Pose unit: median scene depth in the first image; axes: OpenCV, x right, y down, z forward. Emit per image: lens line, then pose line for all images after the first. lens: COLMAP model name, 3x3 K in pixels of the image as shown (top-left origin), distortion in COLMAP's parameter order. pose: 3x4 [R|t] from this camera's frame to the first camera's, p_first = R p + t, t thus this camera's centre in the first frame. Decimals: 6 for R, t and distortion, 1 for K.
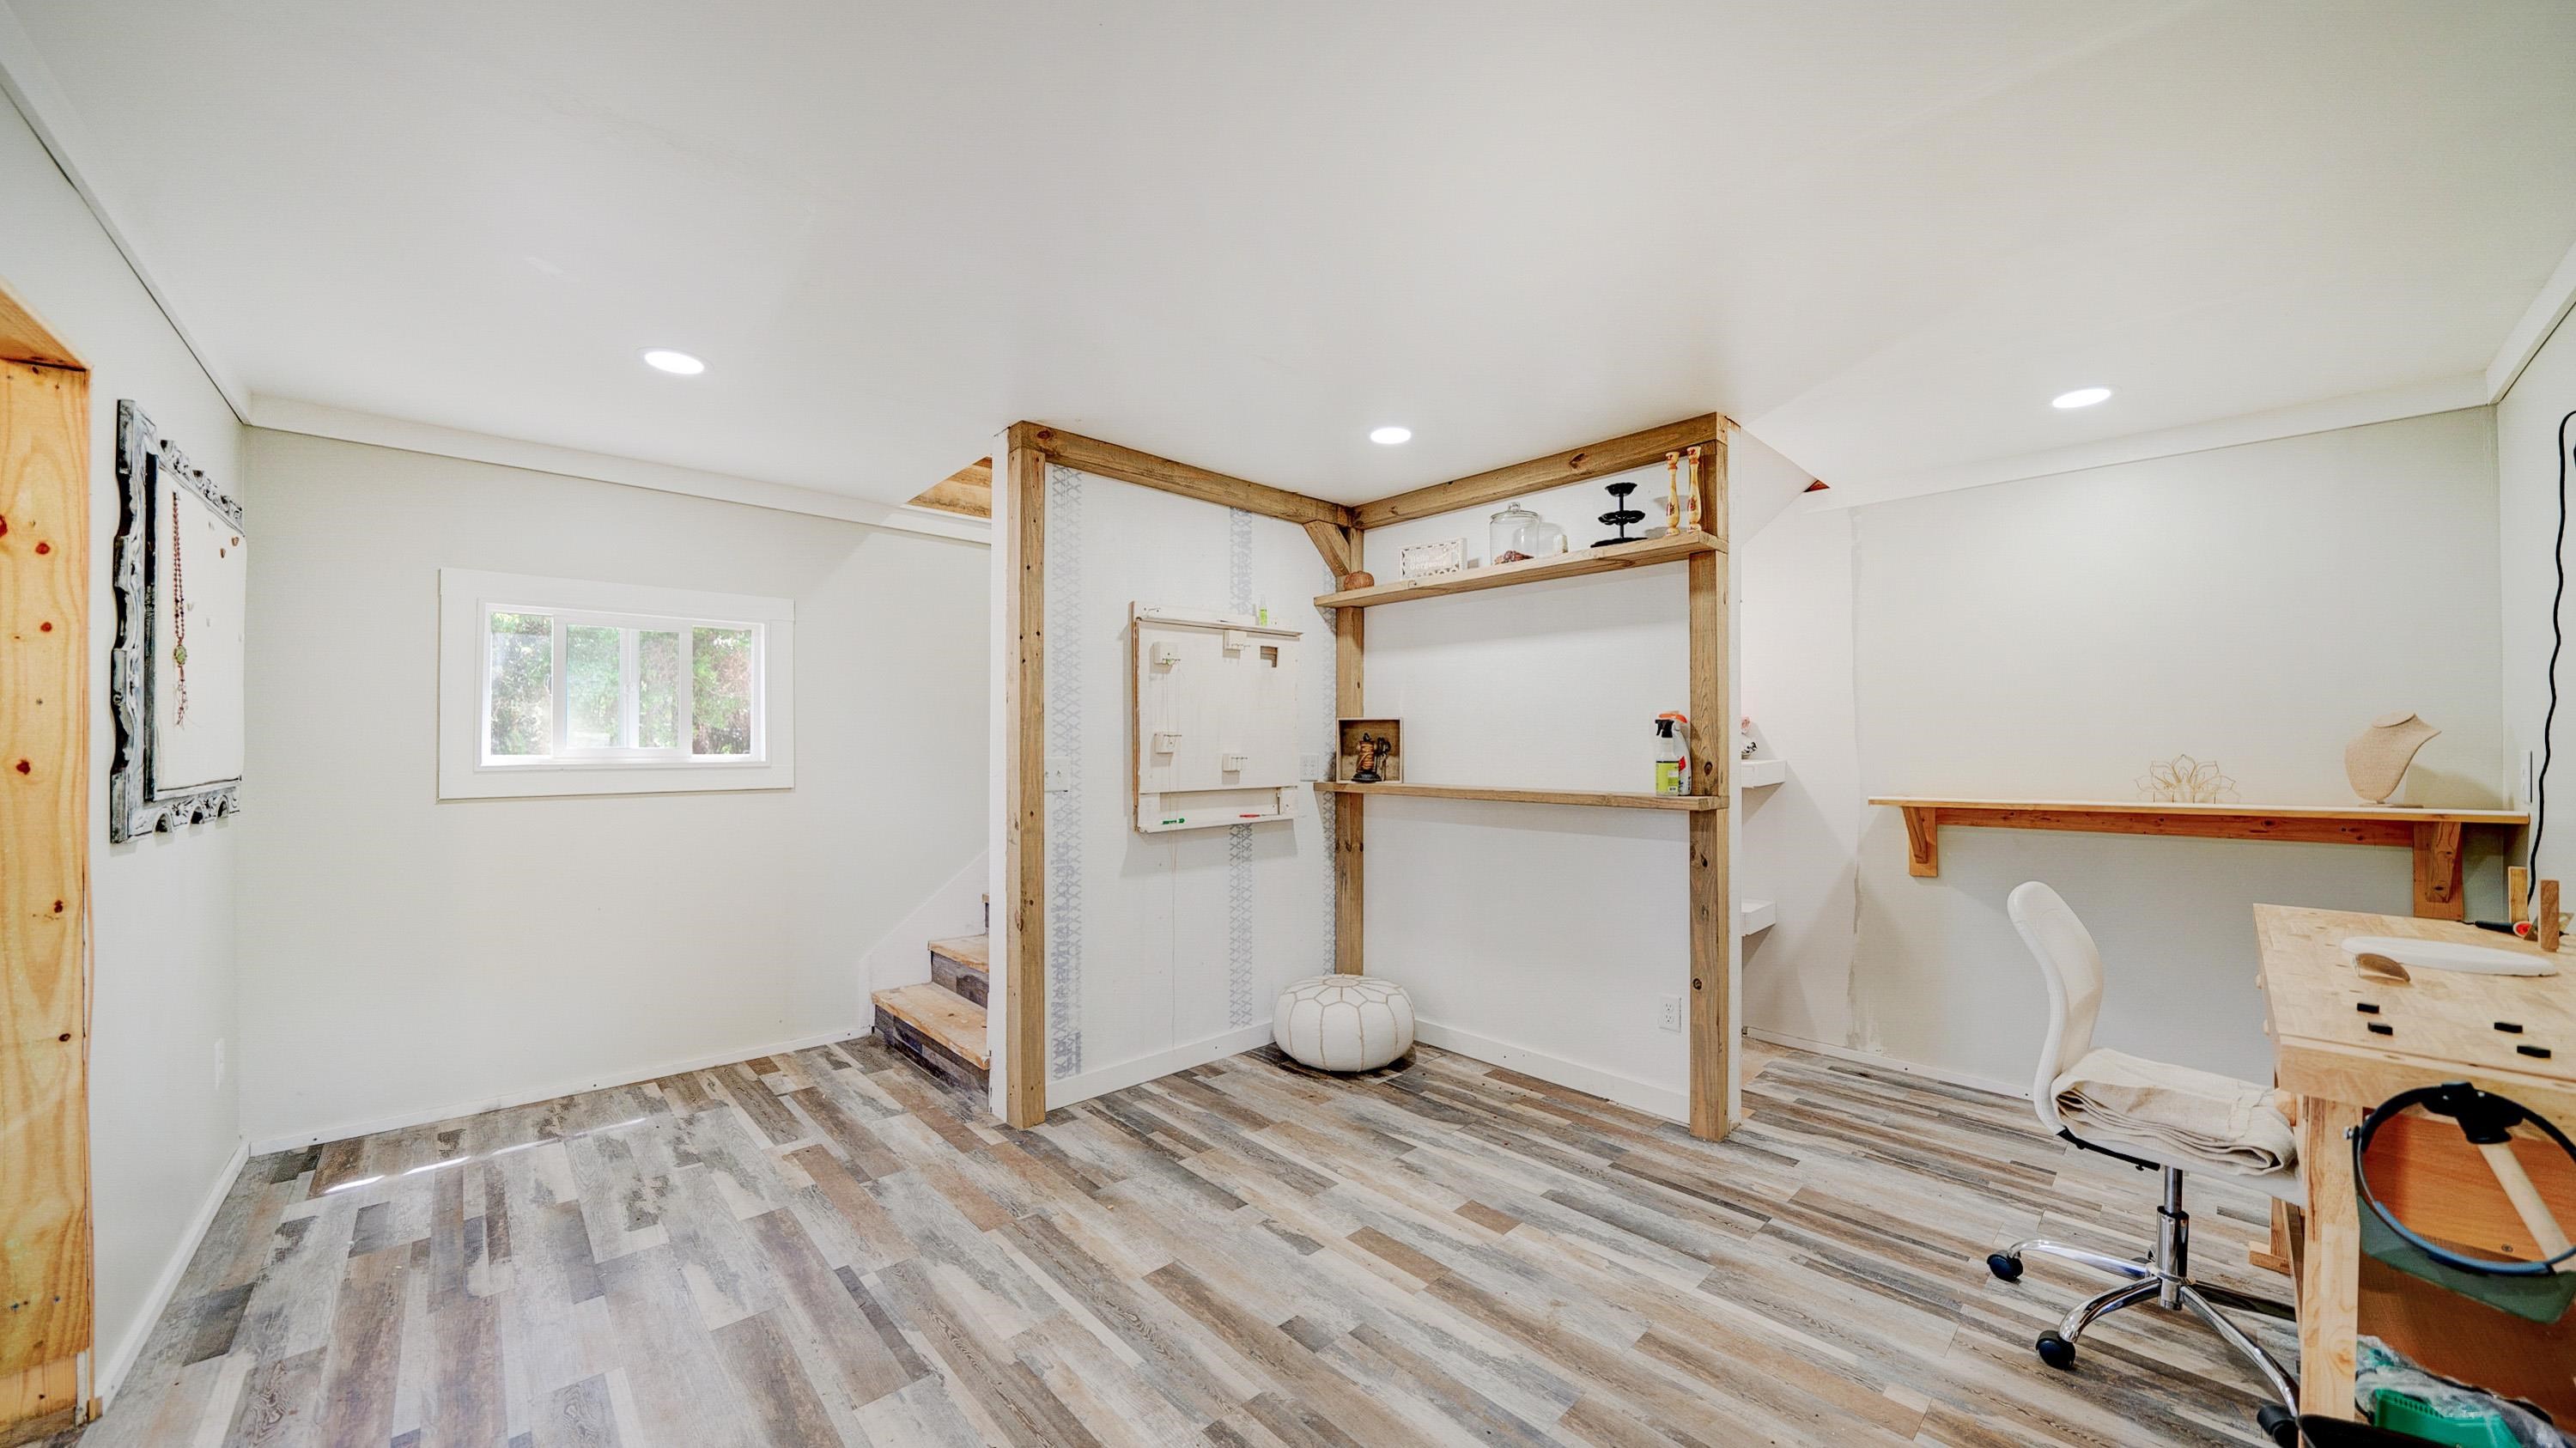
lens RADIAL K [[900.9, 0, 1286.4], [0, 900.9, 723.3], [0, 0, 1]] dist [-0.020594, 0.000046]
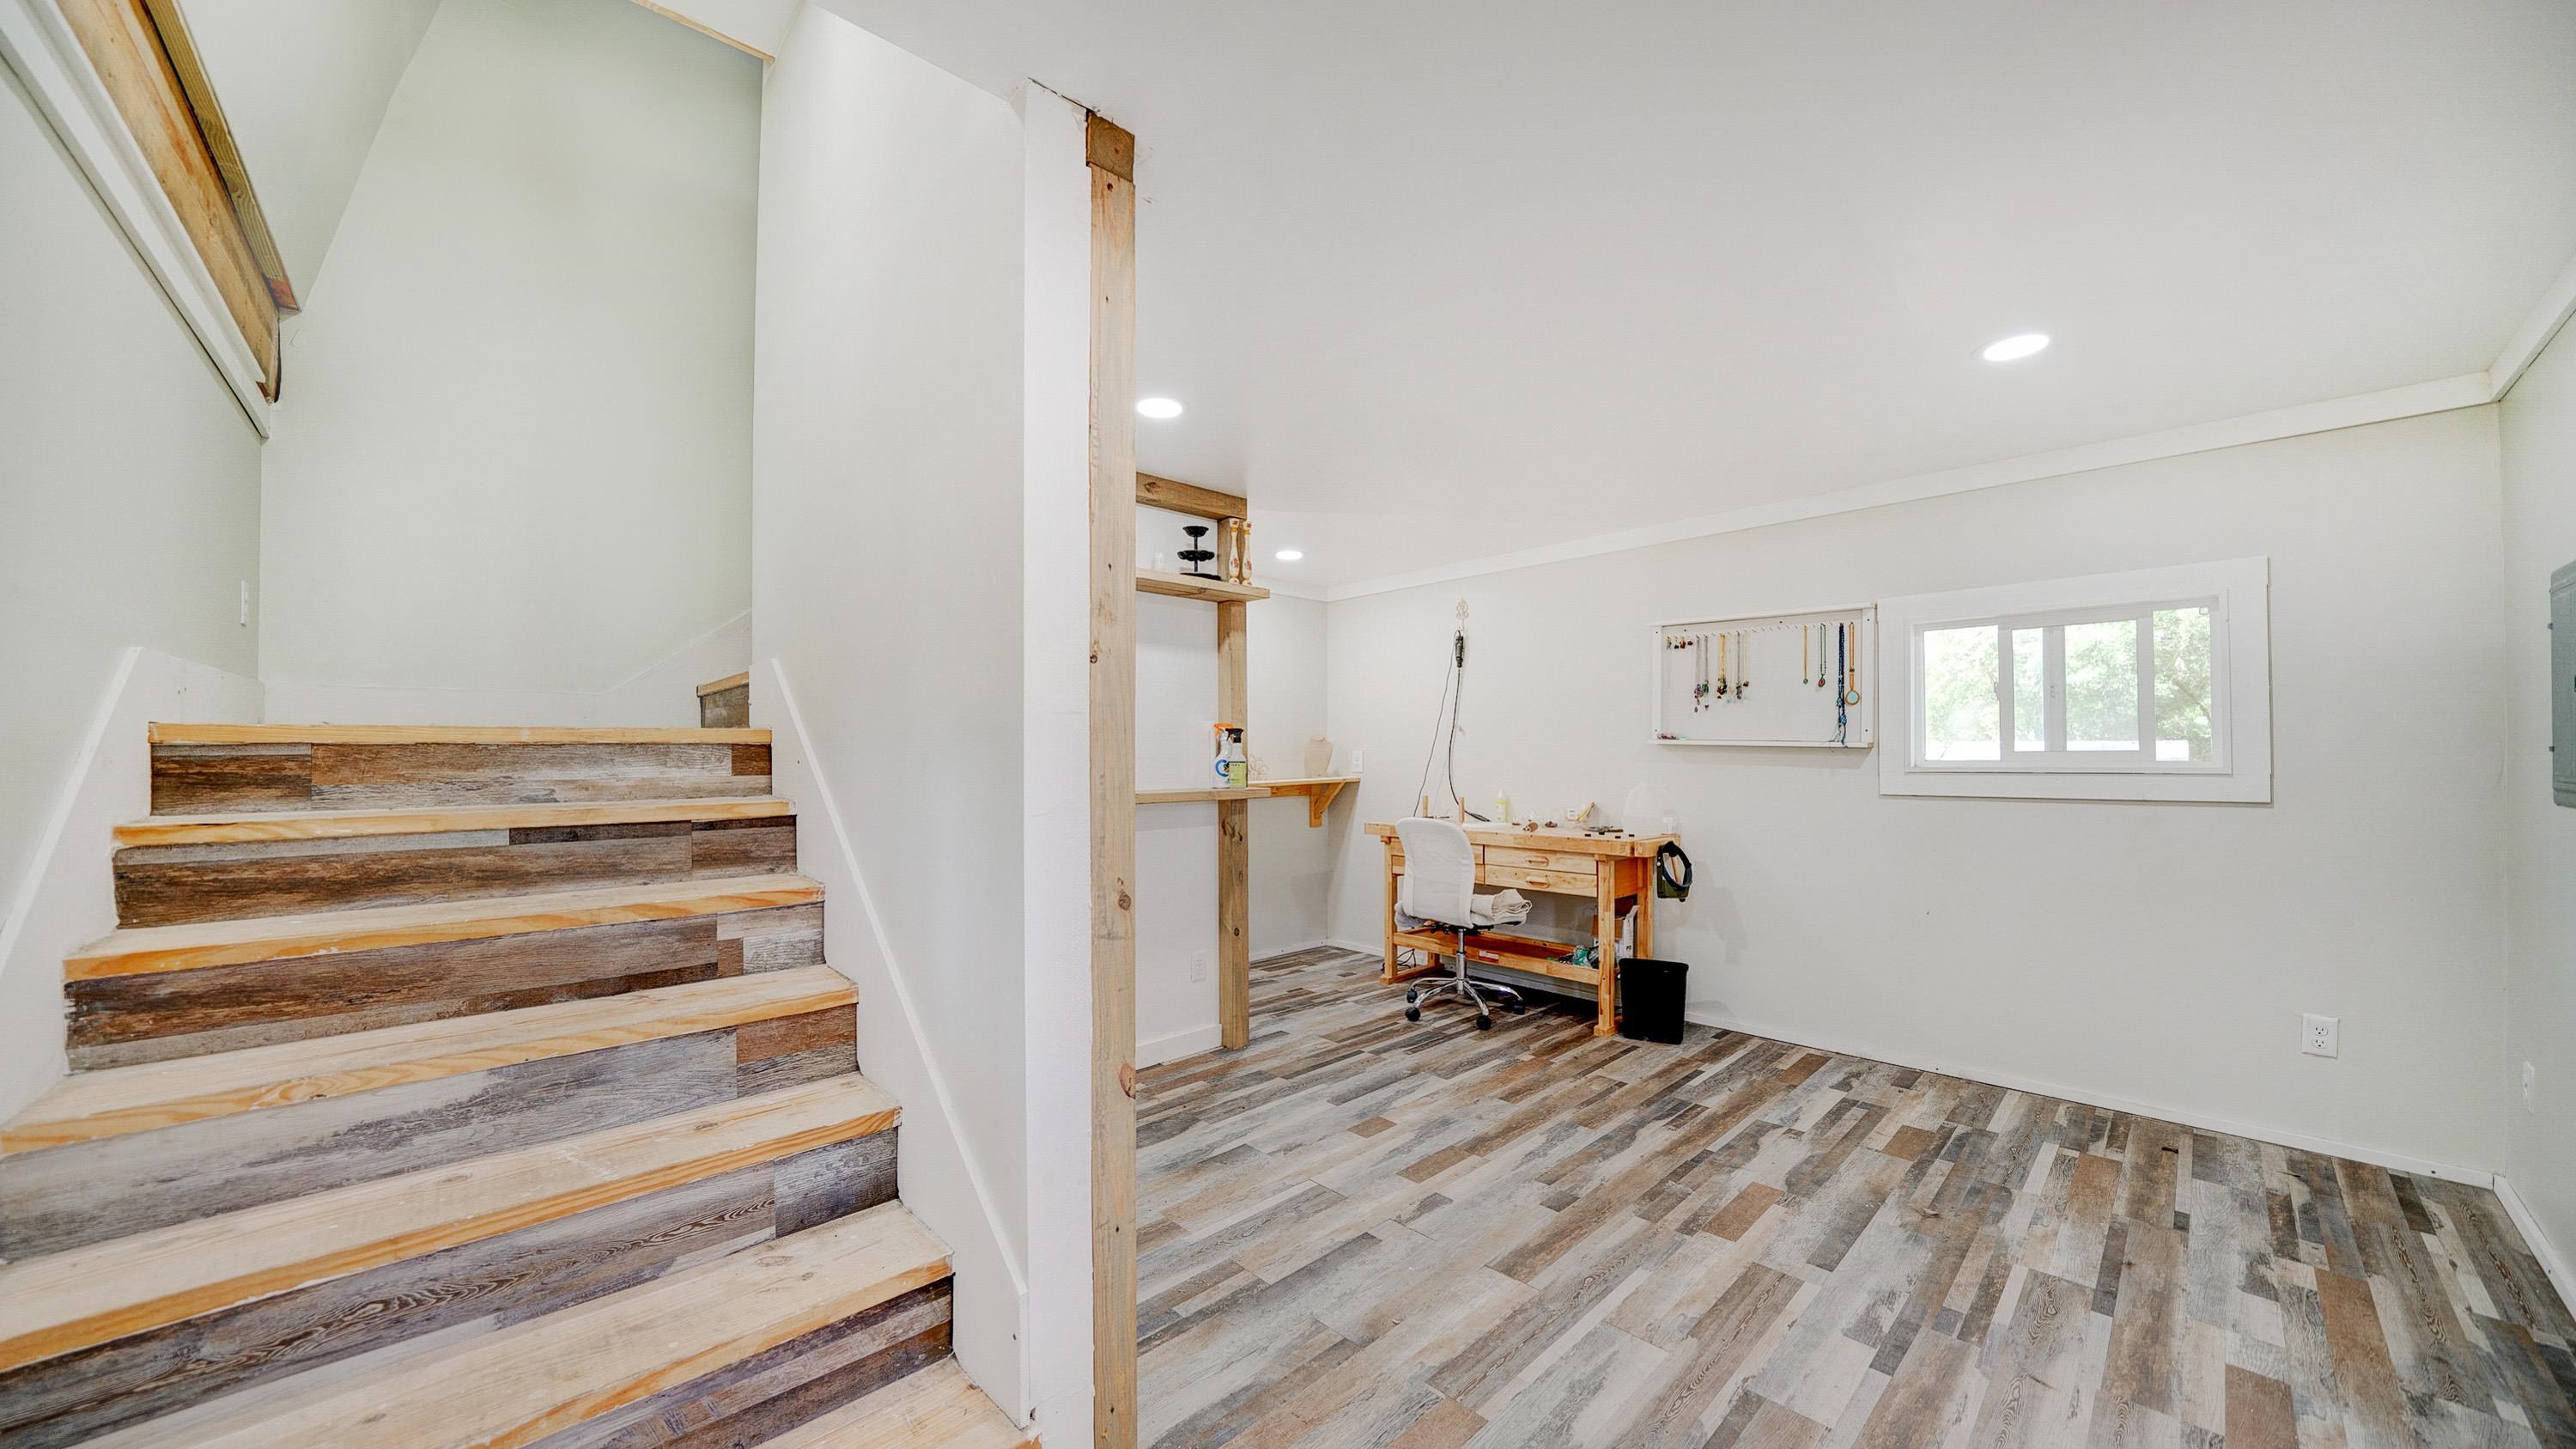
lens RADIAL K [[901.0, 0, 1286.4], [0, 901.0, 723.8], [0, 0, 1]] dist [-0.020594, 0.000046]
pose [[-0.014359, 0.028728, 0.999484, -1.085954], [-0.026080, 0.999236, -0.029095, 0.031585], [-0.999557, -0.026484, -0.013599, 1.203377]]
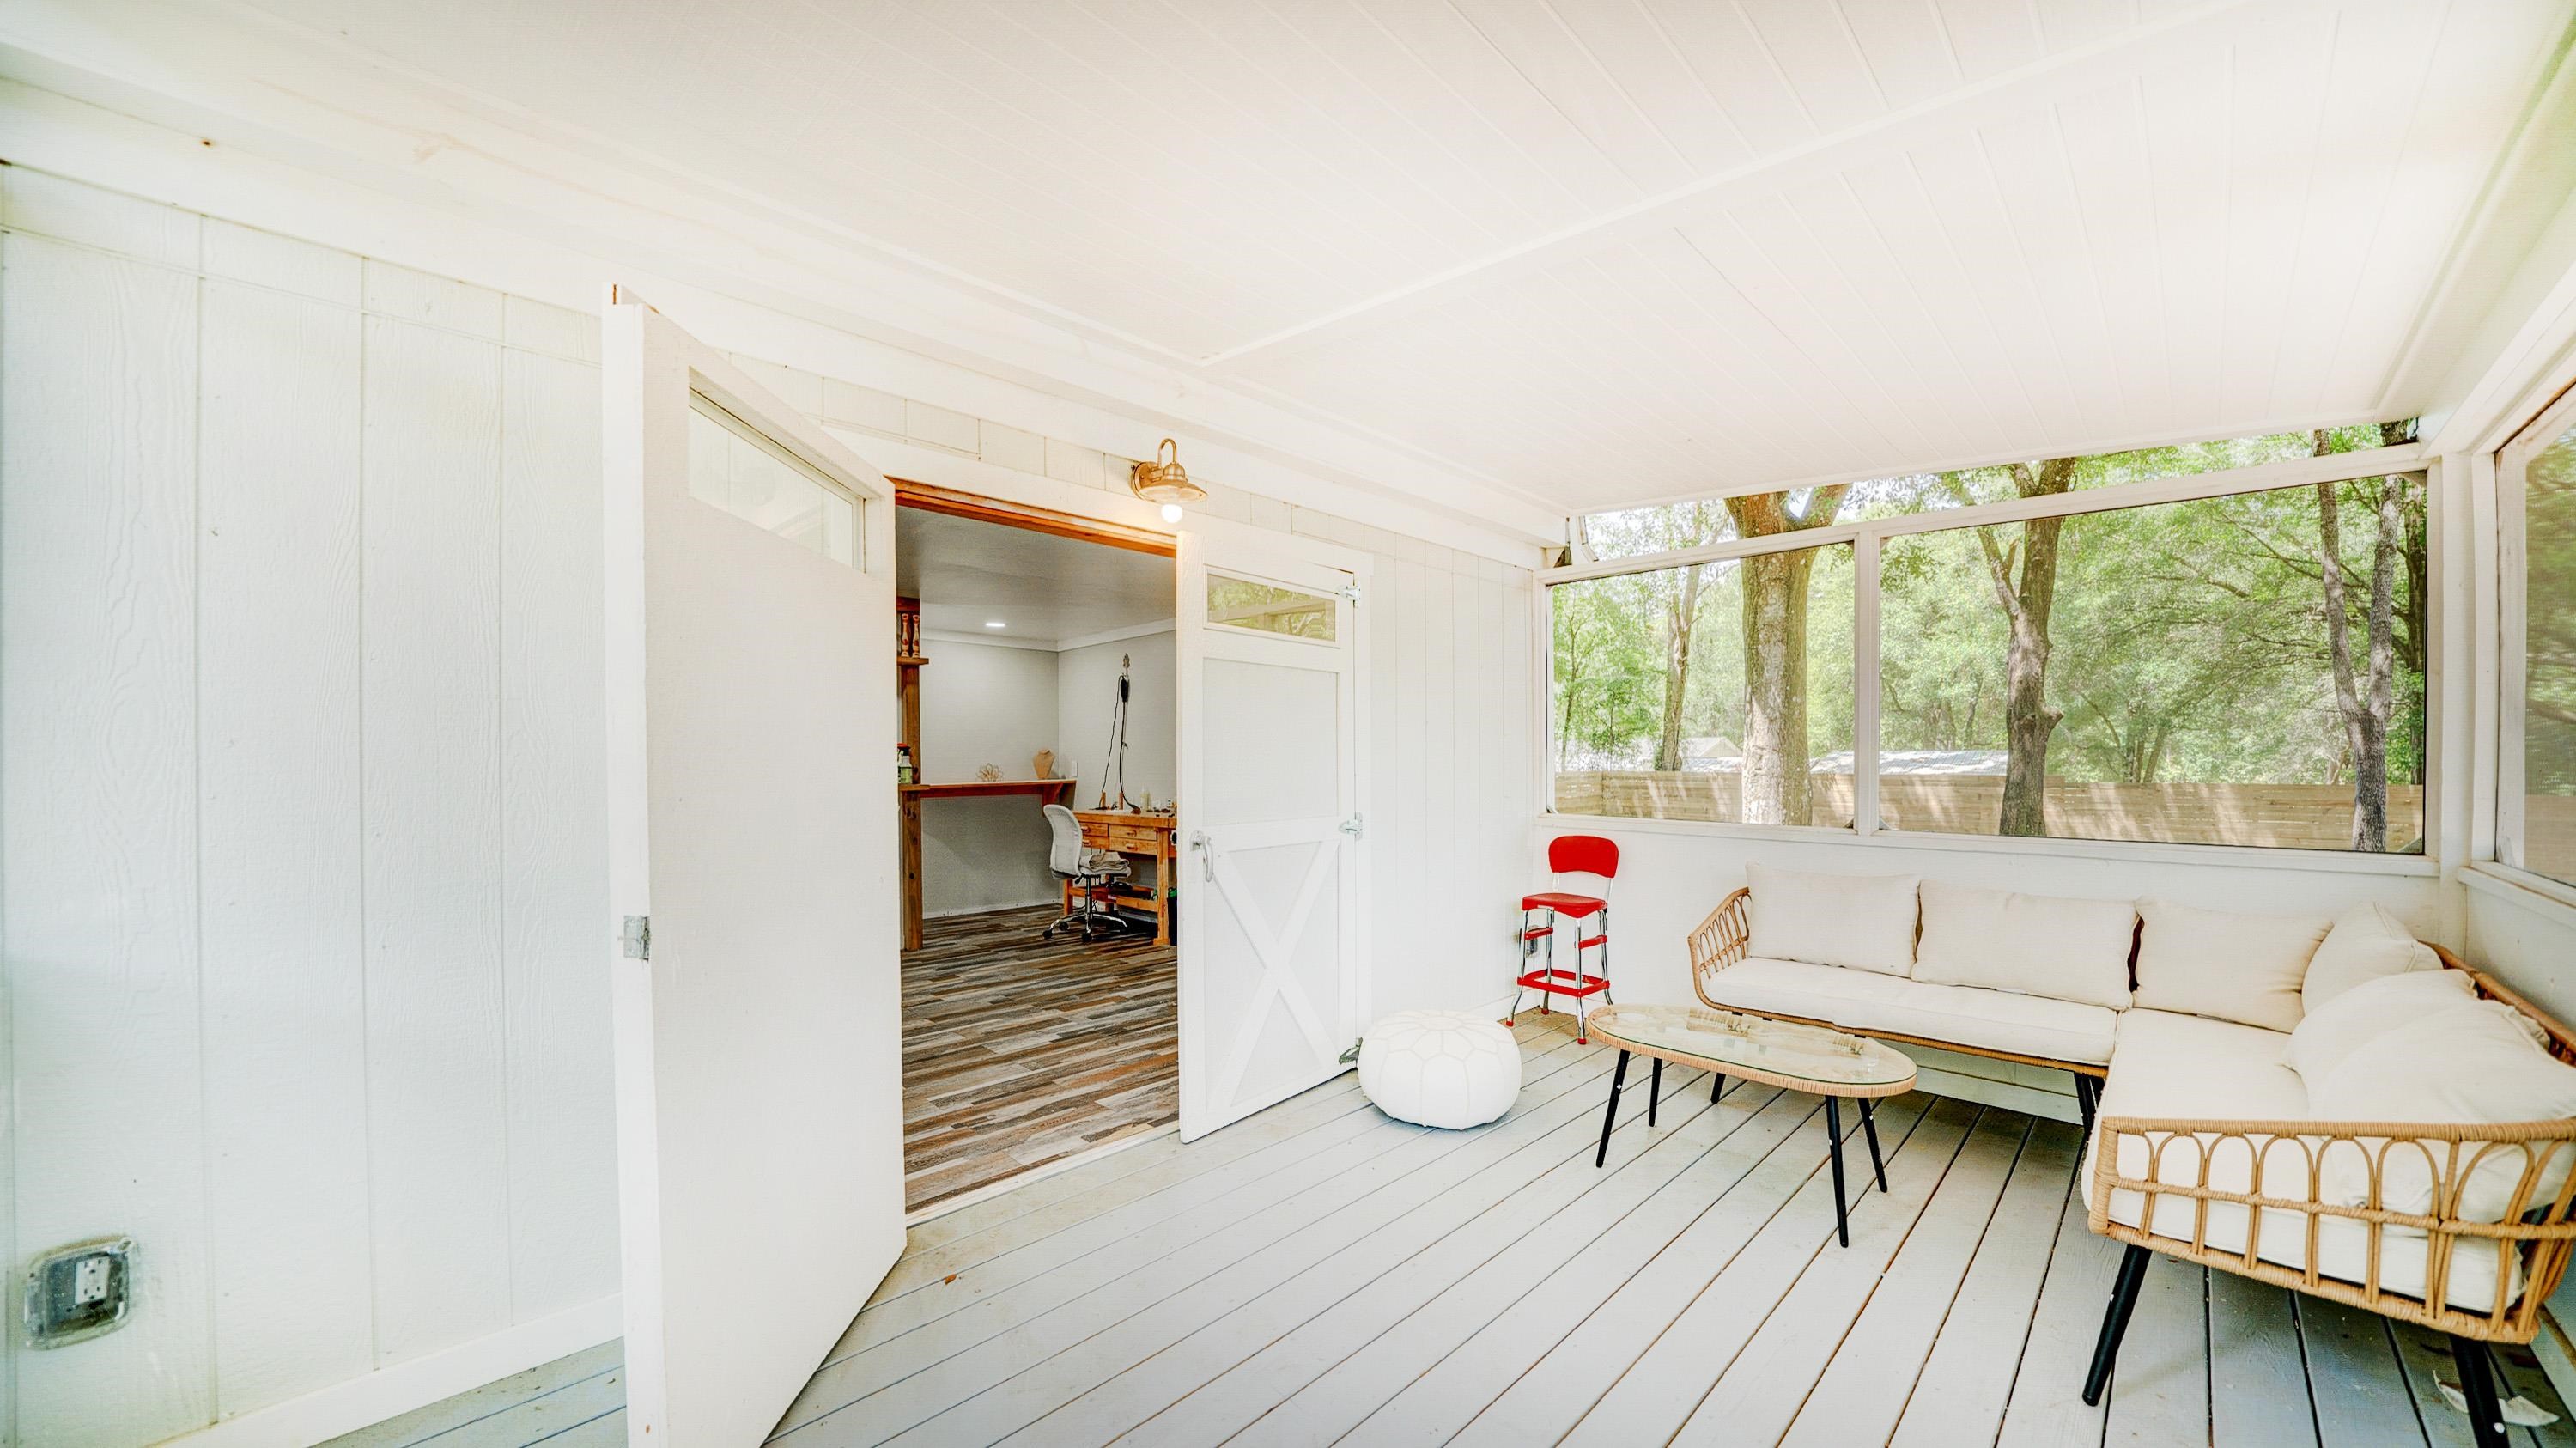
lens RADIAL K [[909.6, 0, 1276.1], [0, 909.6, 769.5], [0, 0, 1]] dist [-0.022680, 0.000007]
pose [[-0.009888, -0.007473, 0.999923, -2.054202], [-0.017499, 0.999820, 0.007299, 0.019514], [-0.999798, -0.017426, -0.010017, 0.240063]]
